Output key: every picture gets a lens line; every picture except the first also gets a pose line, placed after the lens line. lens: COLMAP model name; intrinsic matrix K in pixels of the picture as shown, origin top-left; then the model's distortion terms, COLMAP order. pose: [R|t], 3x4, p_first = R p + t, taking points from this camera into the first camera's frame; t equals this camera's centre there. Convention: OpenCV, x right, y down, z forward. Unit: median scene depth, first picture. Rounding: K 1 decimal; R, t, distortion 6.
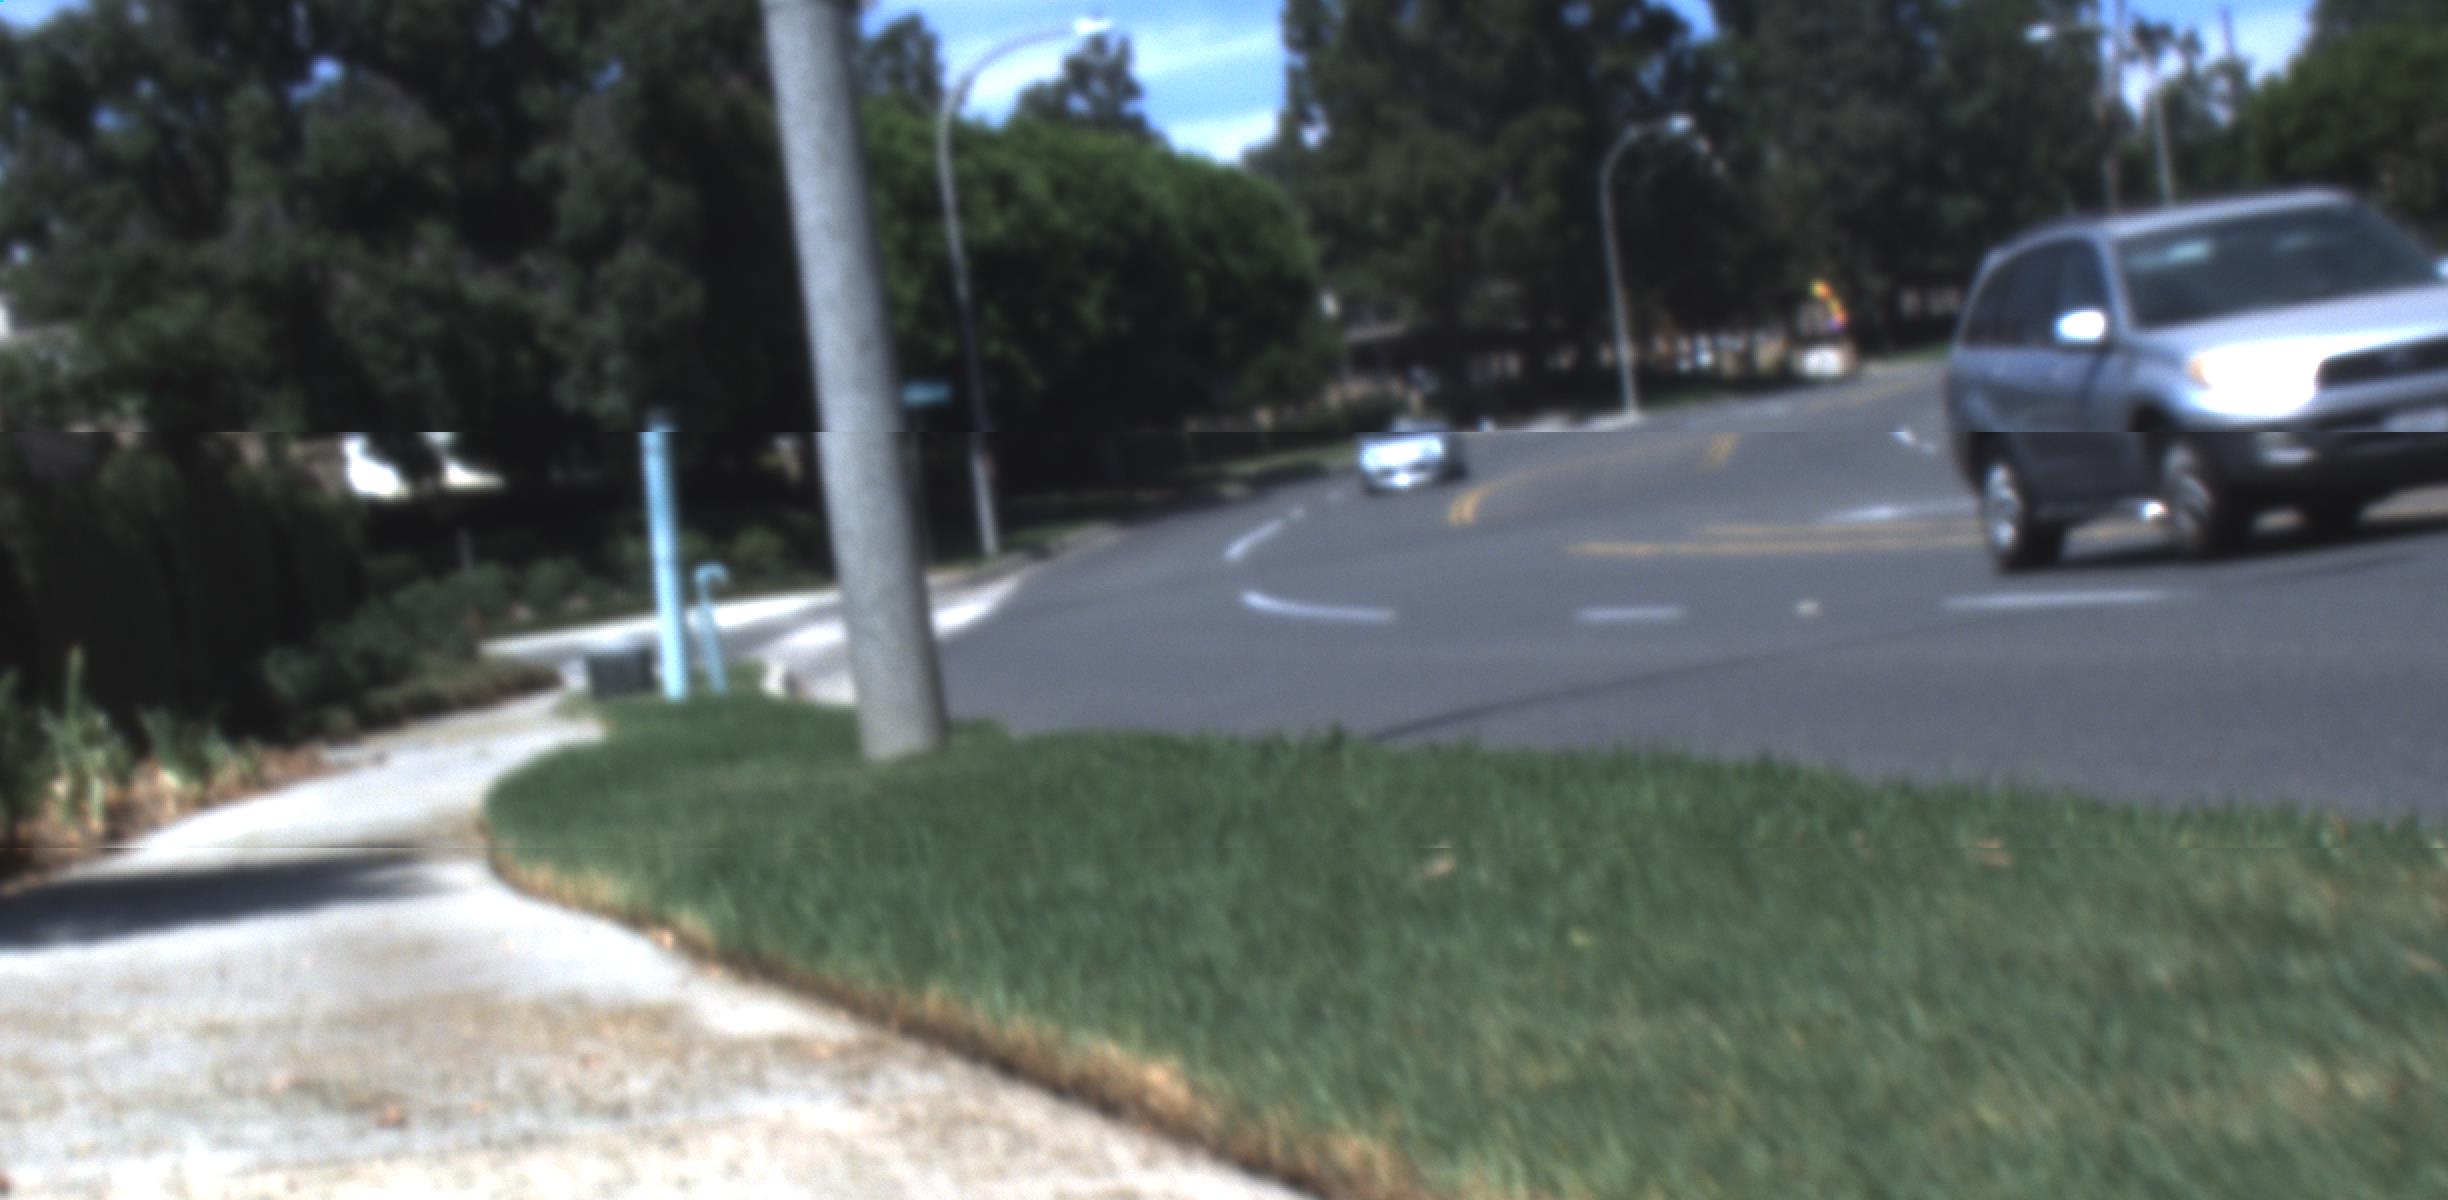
lens RADIAL K [[4922.4, 0, 1282.1], [0, 4922.4, 792.5], [0, 0, 1]] dist [-0.033028, 0.000000]
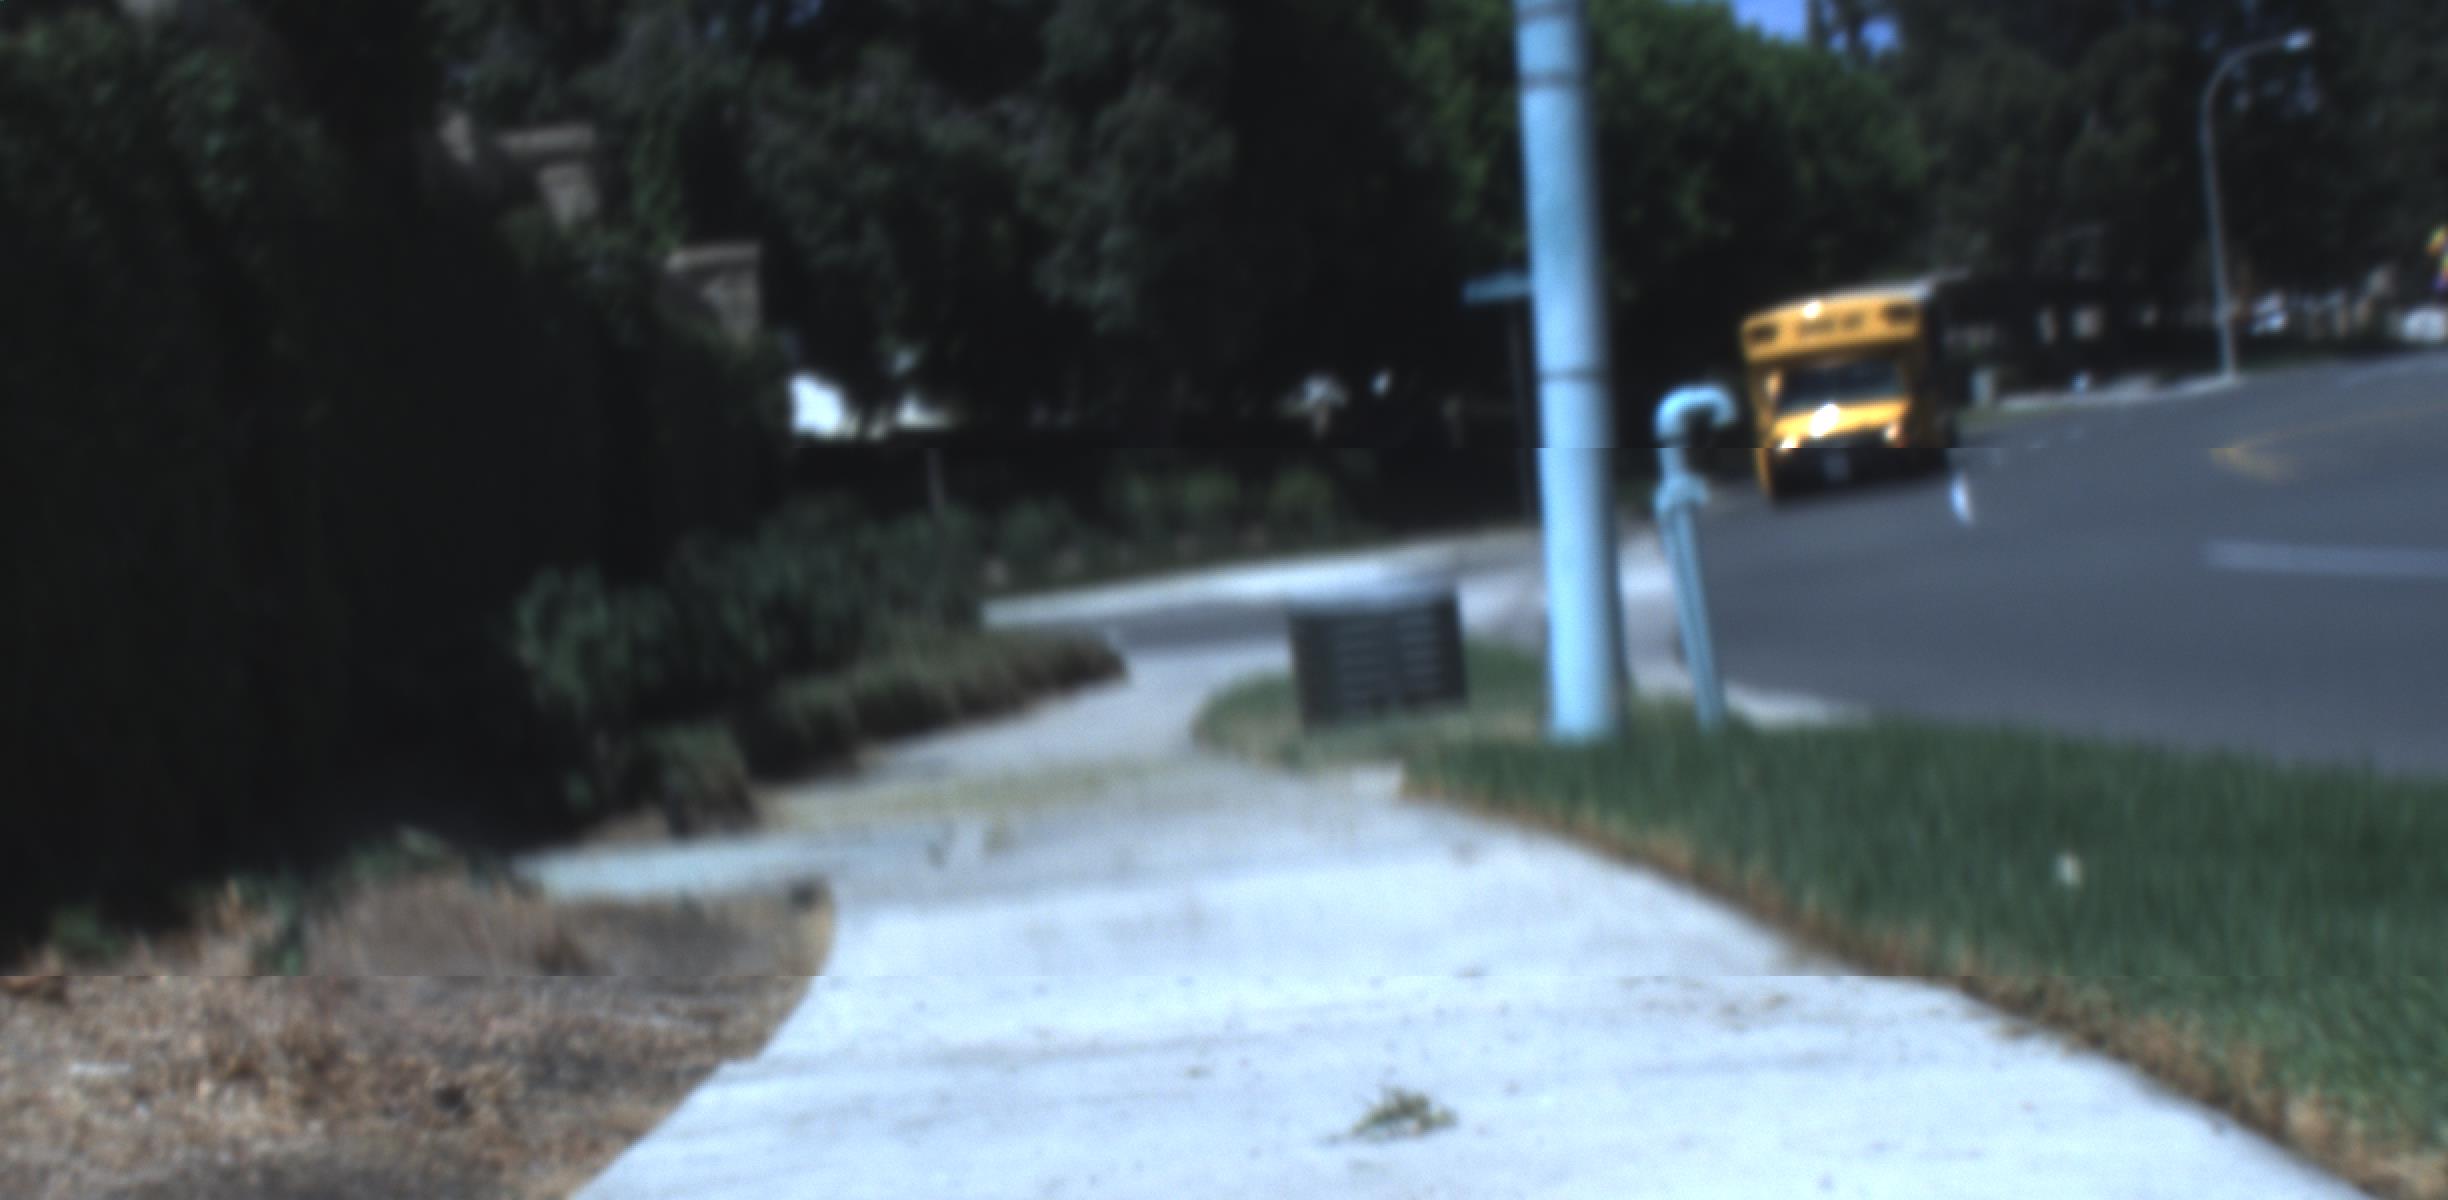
lens RADIAL K [[4922.4, 0, 1238.5], [0, 4922.4, 611.8], [0, 0, 1]] dist [-0.033028, 0.000000]
pose [[0.995406, 0.024523, -0.092551, -0.044192], [-0.027578, 0.999111, -0.031873, -0.005557], [0.091688, 0.034279, 0.995198, 0.241229]]
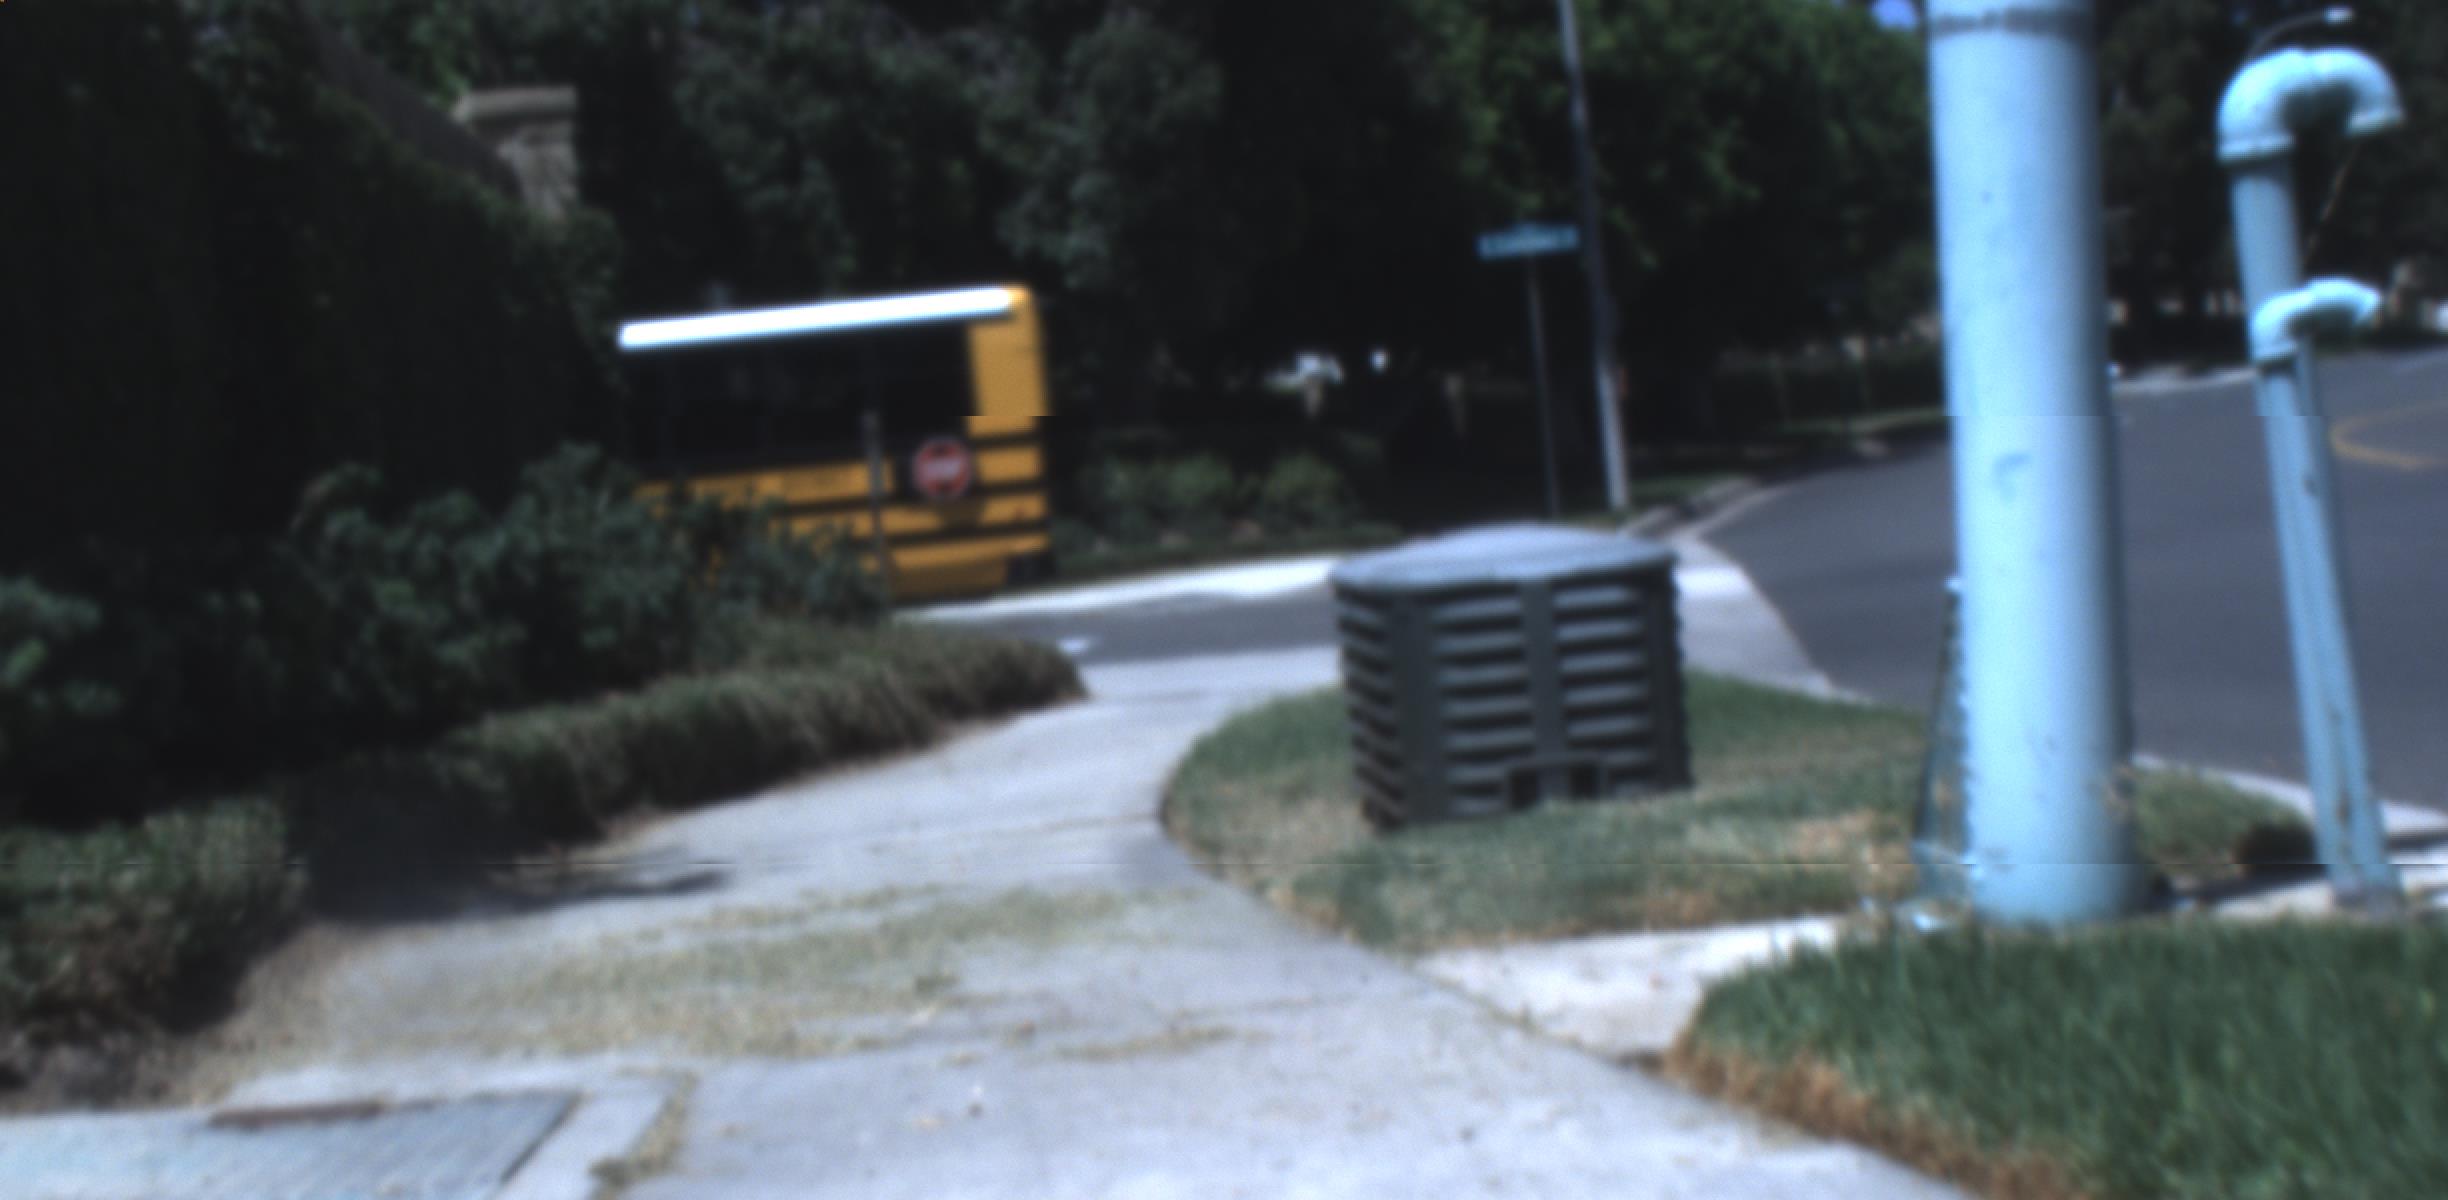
lens RADIAL K [[4922.4, 0, 1206.4], [0, 4922.4, 607.2], [0, 0, 1]] dist [-0.033028, 0.000000]
pose [[0.994905, 0.033638, -0.095039, -0.052223], [-0.036779, 0.998827, -0.031494, -0.007858], [0.093868, 0.034829, 0.994975, 0.322429]]
